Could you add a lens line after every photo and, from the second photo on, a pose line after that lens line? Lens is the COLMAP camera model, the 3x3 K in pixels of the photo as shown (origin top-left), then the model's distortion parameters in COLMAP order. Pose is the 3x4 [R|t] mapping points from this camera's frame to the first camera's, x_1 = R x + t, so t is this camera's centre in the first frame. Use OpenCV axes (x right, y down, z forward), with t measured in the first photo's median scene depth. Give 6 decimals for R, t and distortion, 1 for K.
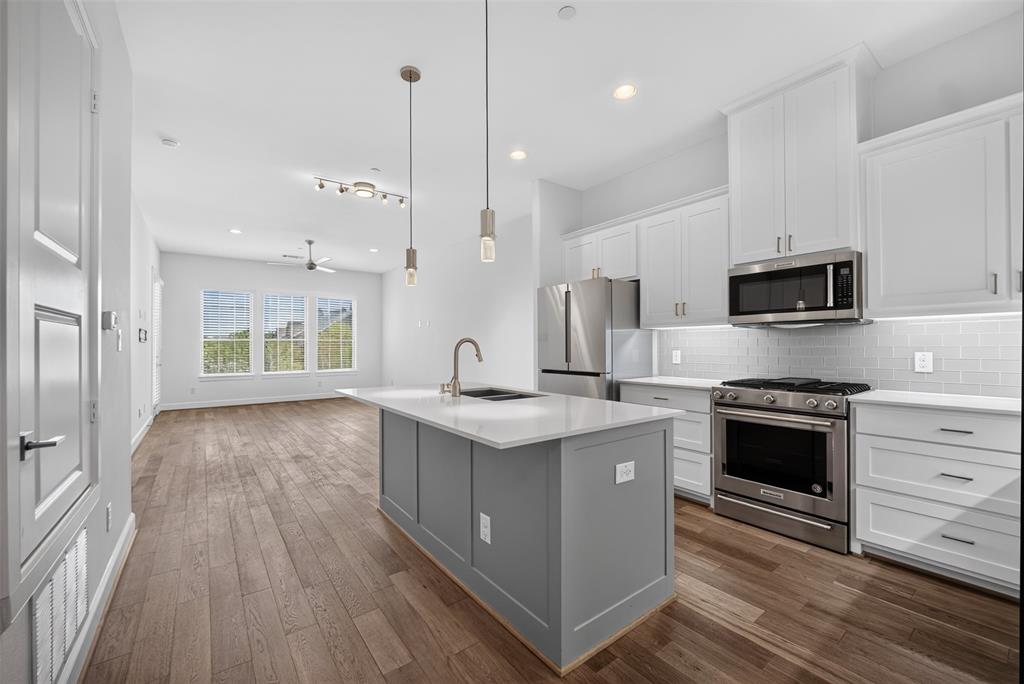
lens RADIAL K [[404.3, 0, 505.2], [0, 404.3, 344.4], [0, 0, 1]] dist [-0.002535, -0.000472]
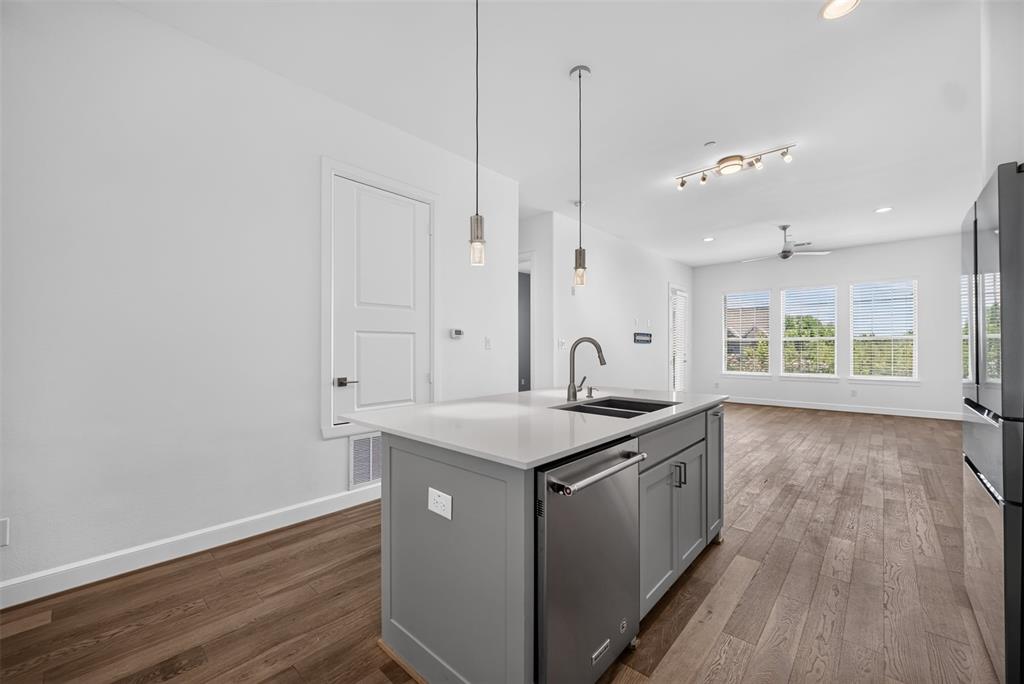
lens RADIAL K [[407.9, 0, 505.9], [0, 407.9, 347.2], [0, 0, 1]] dist [-0.000702, -0.000021]
pose [[0.186810, 0.004375, -0.982386, 0.707182], [0.003415, 0.999981, 0.005103, 0.000733], [0.982390, -0.004308, 0.186792, 0.617800]]
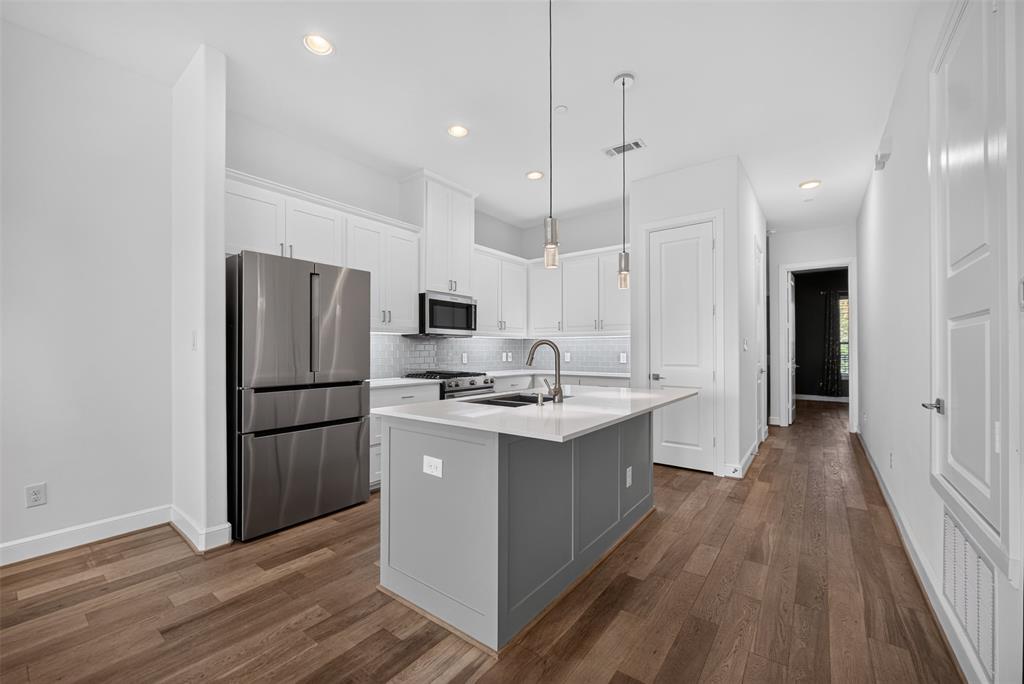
lens RADIAL K [[409.1, 0, 500.5], [0, 409.1, 349.9], [0, 0, 1]] dist [-0.002151, -0.000677]
pose [[-0.261318, 0.006834, 0.965229, -0.919701], [-0.003087, 0.999964, -0.007916, 0.014367], [-0.965248, -0.005048, -0.261287, 1.262152]]
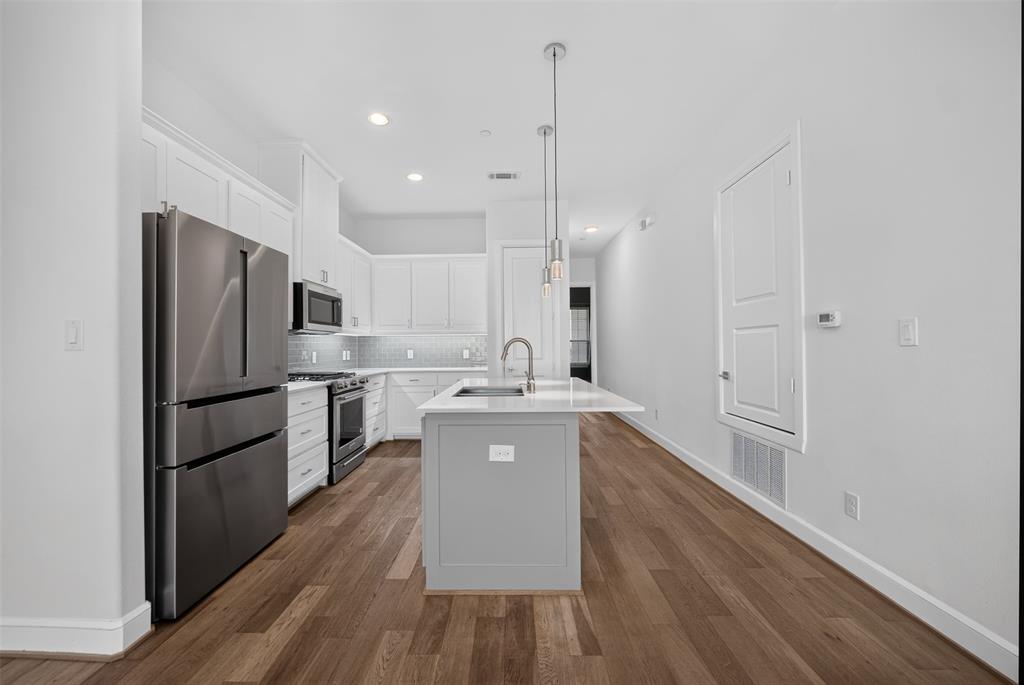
lens RADIAL K [[409.5, 0, 500.5], [0, 409.5, 343.3], [0, 0, 1]] dist [-0.002026, -0.000187]
pose [[-0.785278, 0.017981, 0.618882, -0.692356], [0.010022, 0.999816, -0.016331, 0.015528], [-0.619062, -0.006622, -0.785314, 1.777077]]
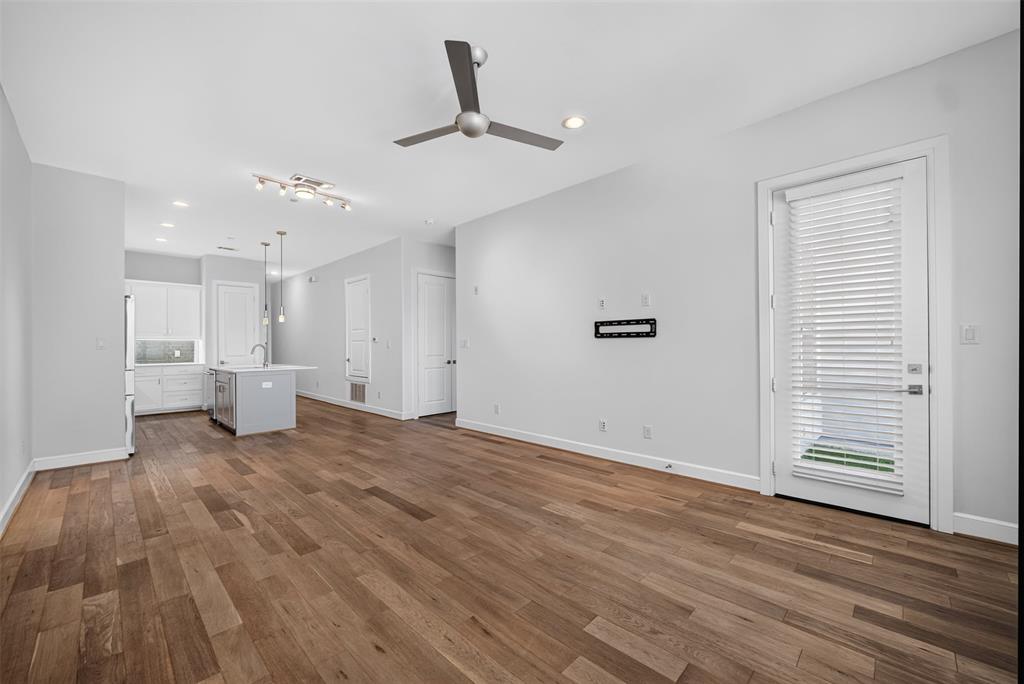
lens RADIAL K [[409.5, 0, 500.5], [0, 409.5, 342.8], [0, 0, 1]] dist [-0.002026, -0.000187]
pose [[-0.990864, 0.009561, -0.134524, -1.154972], [0.011303, 0.999862, -0.012192, 0.022324], [0.134389, -0.013601, -0.990835, 3.478816]]
